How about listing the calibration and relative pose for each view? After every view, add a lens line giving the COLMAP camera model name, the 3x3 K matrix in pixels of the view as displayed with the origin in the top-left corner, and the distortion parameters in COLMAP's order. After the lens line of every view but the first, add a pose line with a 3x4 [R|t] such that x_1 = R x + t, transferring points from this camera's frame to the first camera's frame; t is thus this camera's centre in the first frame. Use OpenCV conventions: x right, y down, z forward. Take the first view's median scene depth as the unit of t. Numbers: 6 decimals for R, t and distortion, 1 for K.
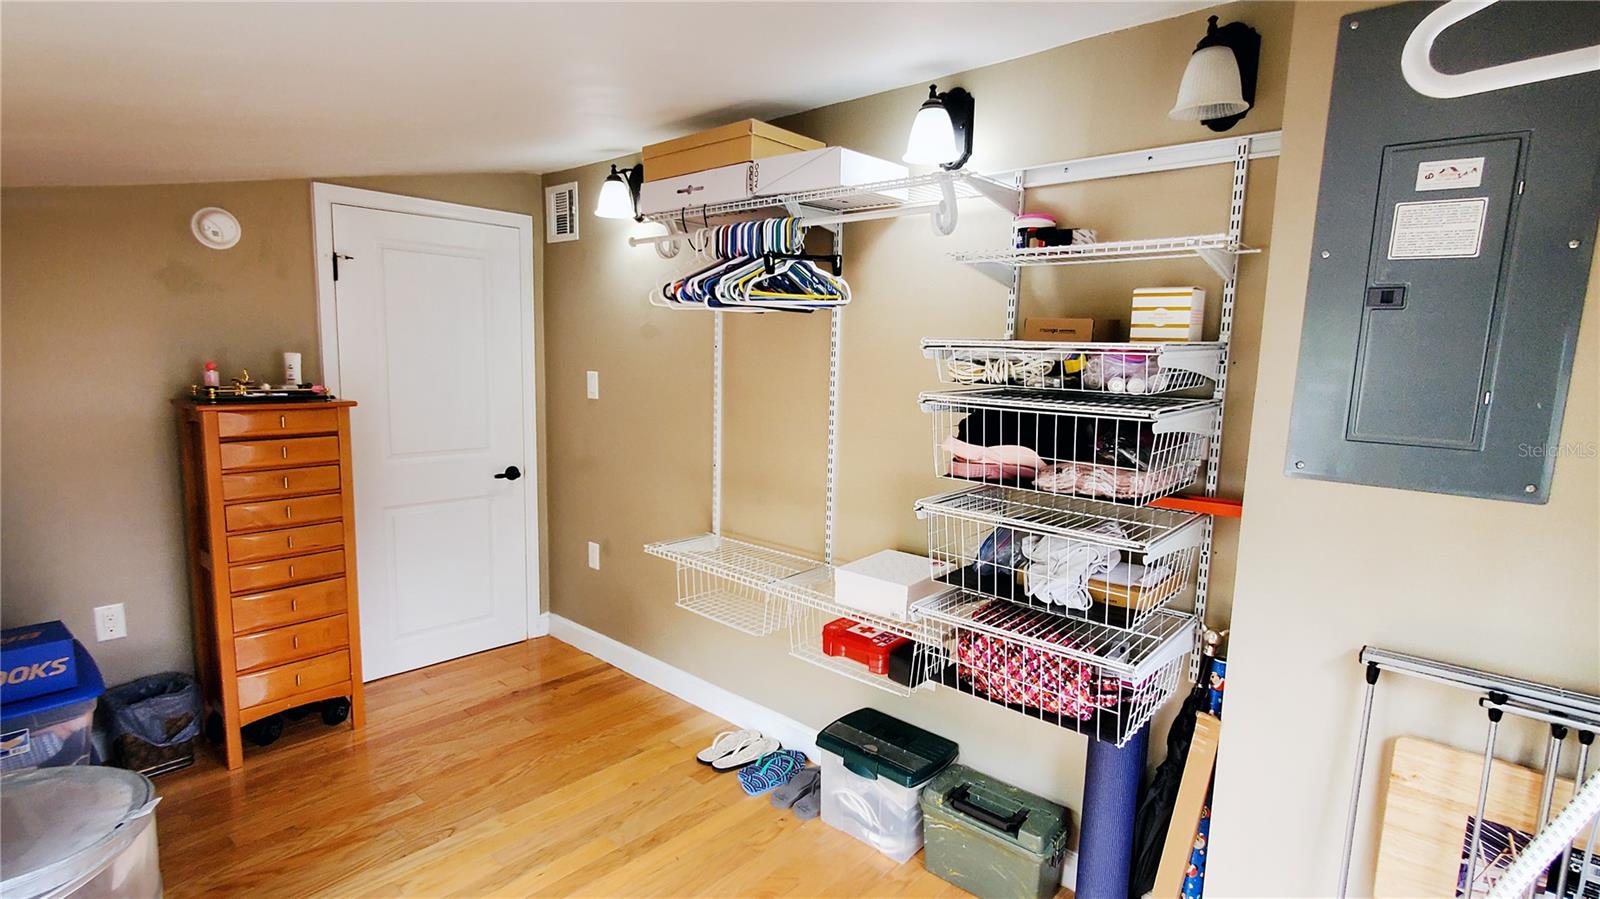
lens RADIAL K [[775.4, 0, 795.8], [0, 775.4, 459.7], [0, 0, 1]] dist [0.001565, 0.002371]
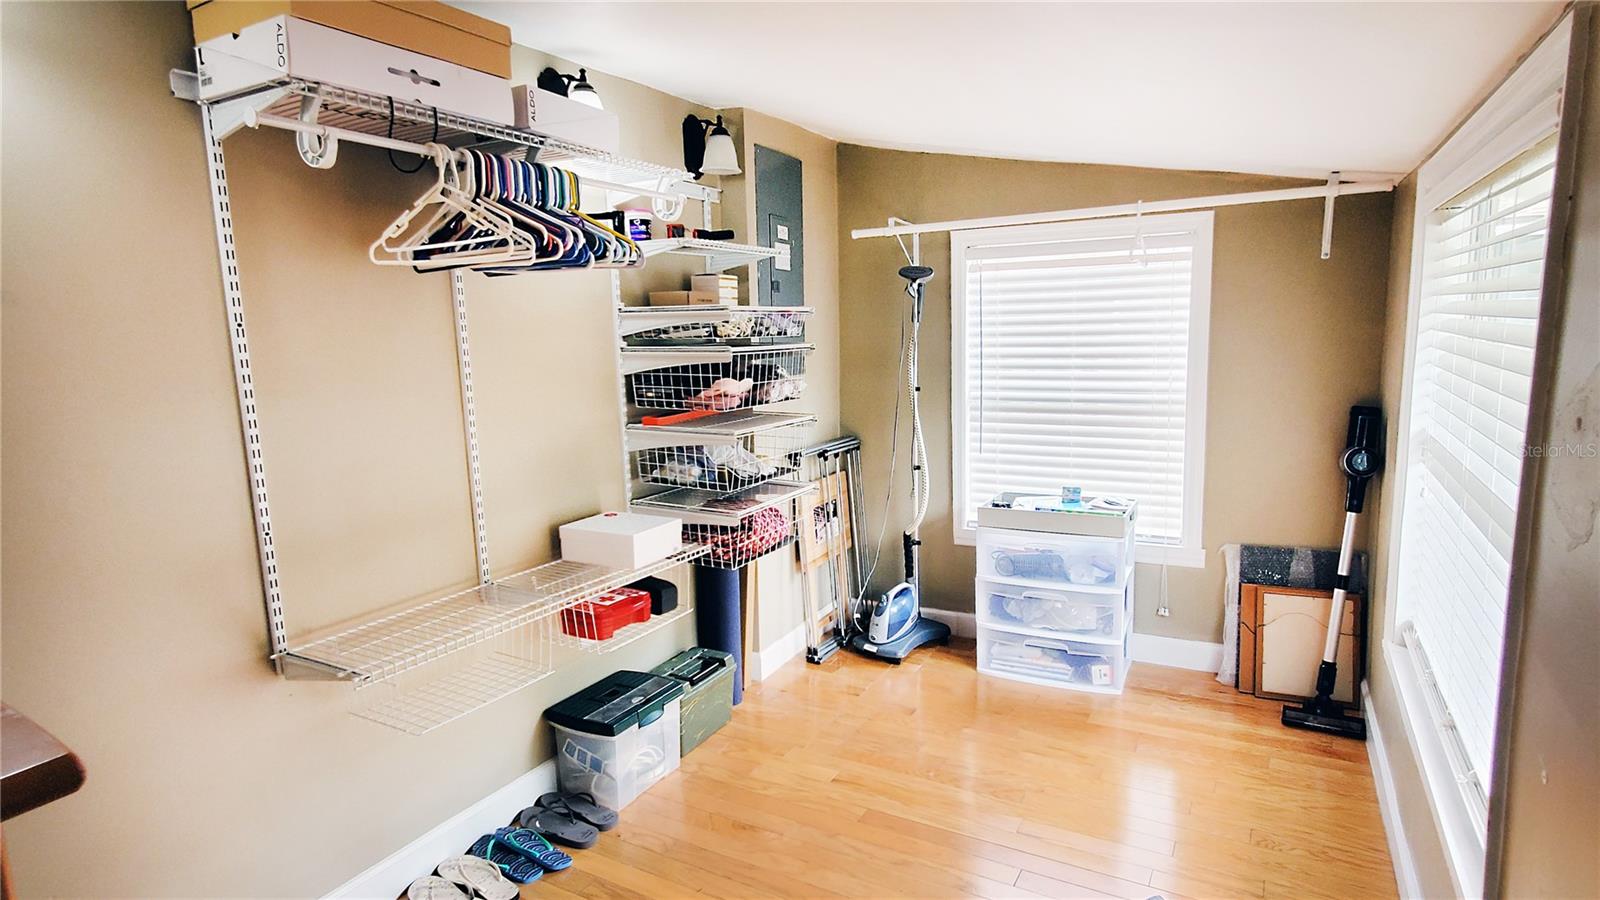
lens RADIAL K [[870.9, 0, 794.4], [0, 870.9, 453.7], [0, 0, 1]] dist [-0.001288, 0.004295]
pose [[-0.224812, -0.162178, 0.960811, -1.019499], [0.155334, 0.967477, 0.199648, -0.148975], [-0.961941, 0.194130, -0.192308, 0.954700]]
